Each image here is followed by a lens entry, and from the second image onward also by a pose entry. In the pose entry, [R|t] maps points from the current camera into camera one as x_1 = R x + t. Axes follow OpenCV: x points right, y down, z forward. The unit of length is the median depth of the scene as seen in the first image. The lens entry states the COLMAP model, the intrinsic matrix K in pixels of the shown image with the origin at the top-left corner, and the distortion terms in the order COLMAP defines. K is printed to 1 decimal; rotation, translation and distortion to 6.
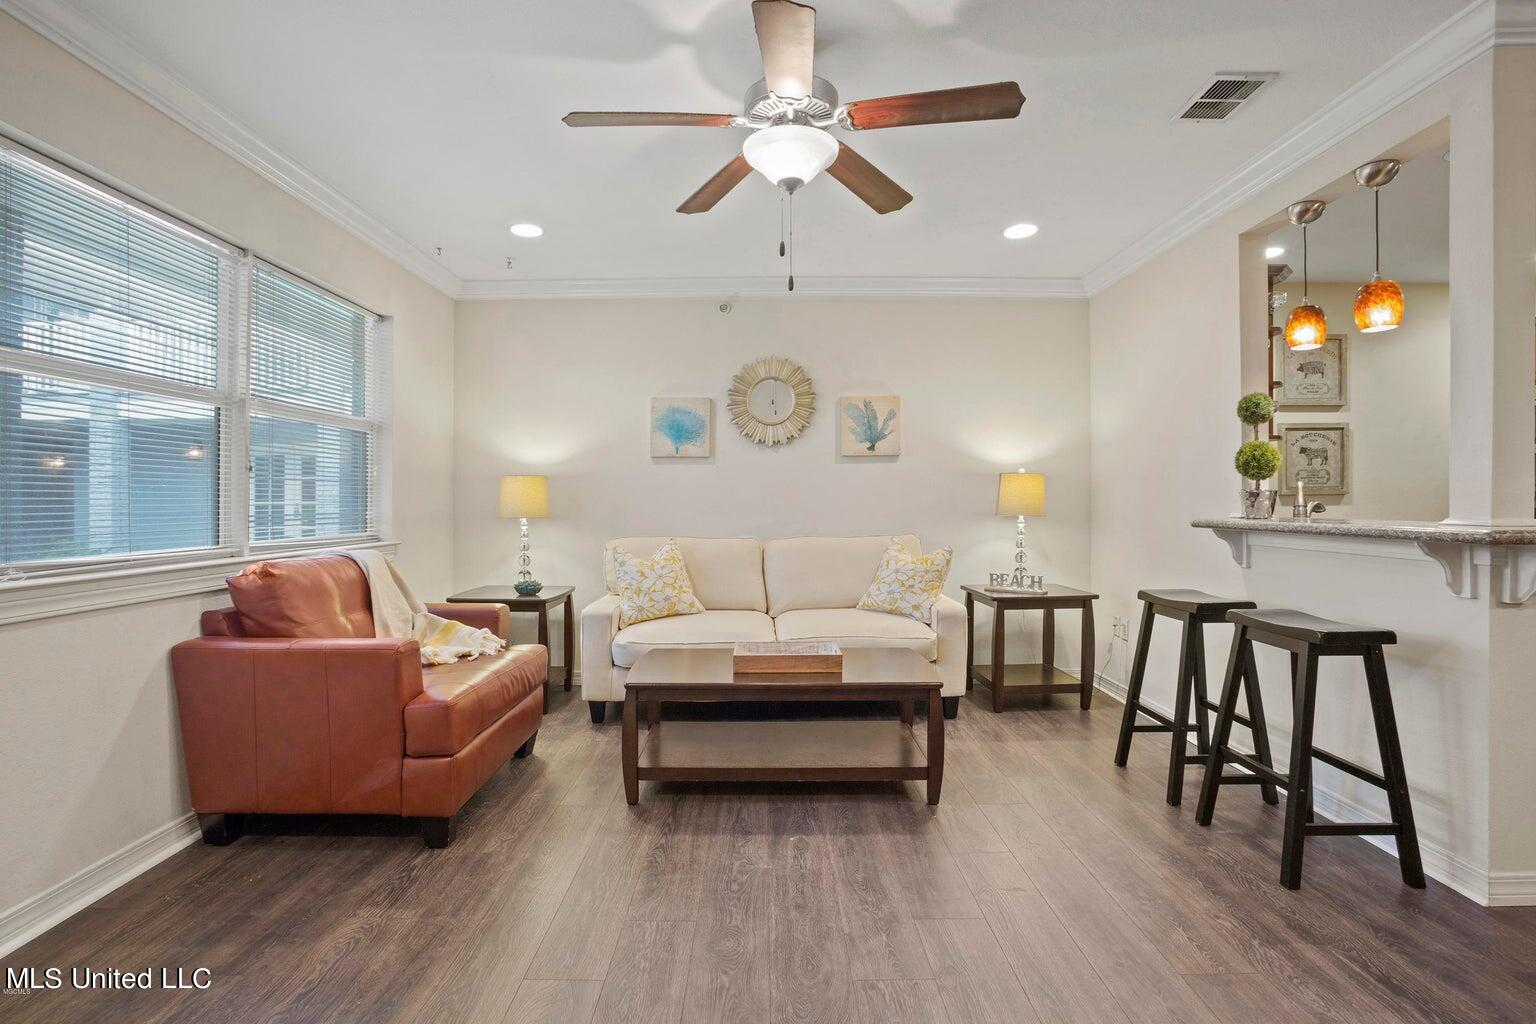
lens RADIAL K [[793.3, 0, 774.5], [0, 793.3, 505.1], [0, 0, 1]] dist [0.020383, 0.000312]
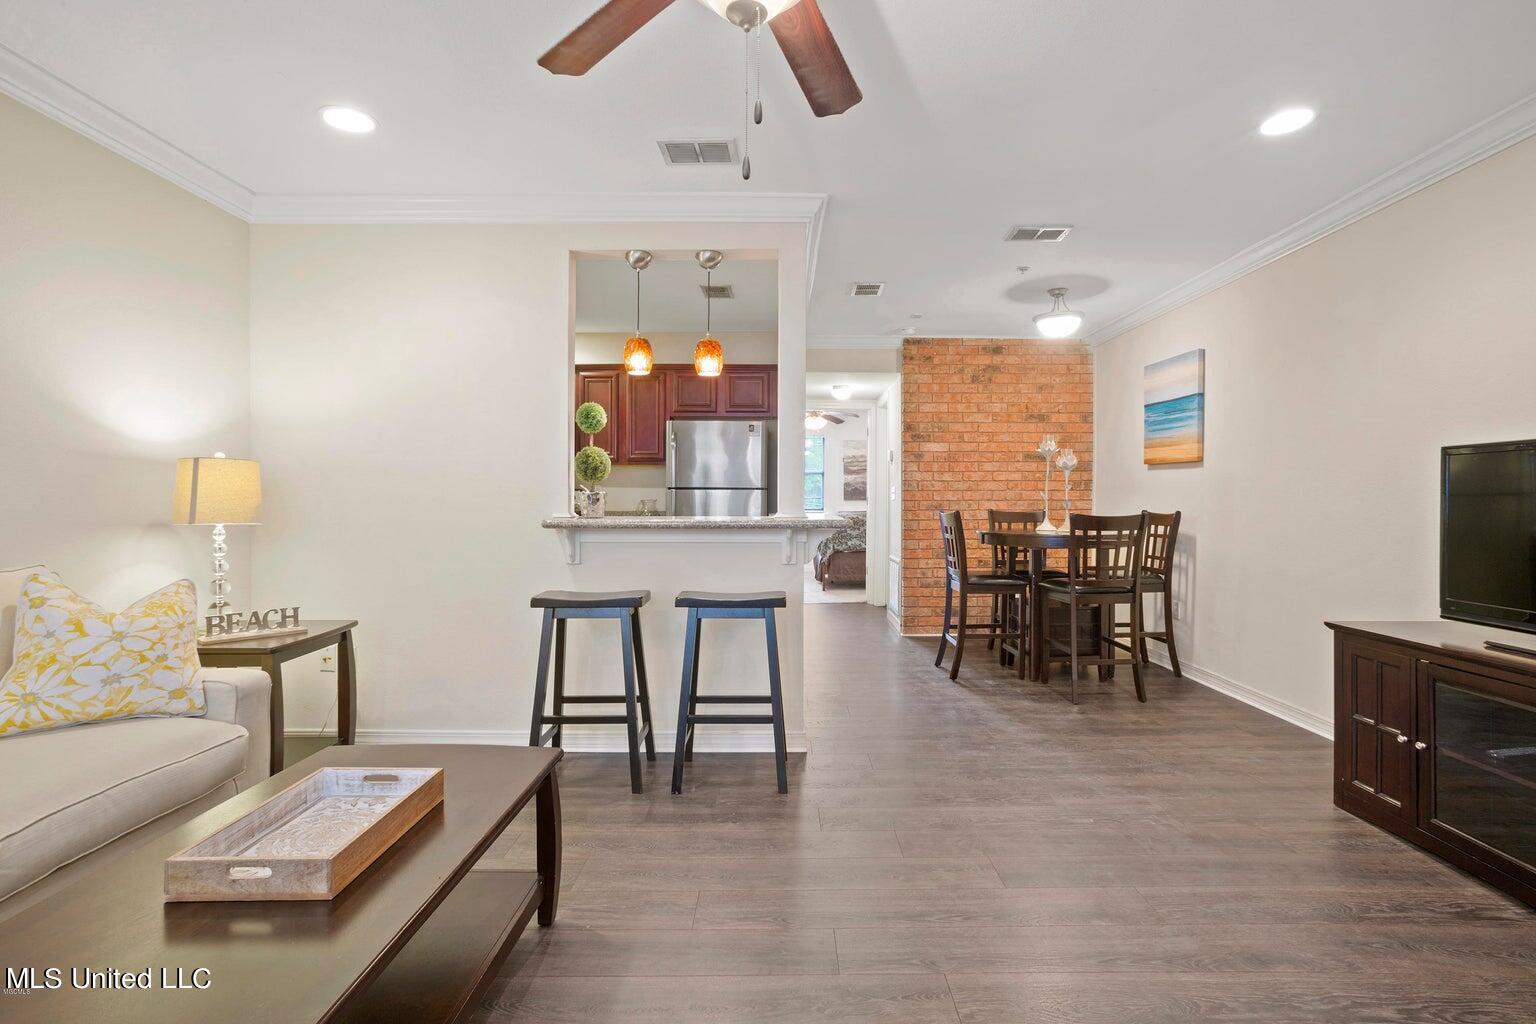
lens RADIAL K [[793.3, 0, 774.5], [0, 793.3, 505.1], [0, 0, 1]] dist [0.020383, 0.000312]
pose [[0.006067, -0.006584, 0.999960, -0.378892], [0.002204, 0.999976, 0.006571, -0.005809], [-0.999979, 0.002164, 0.006081, 0.574453]]
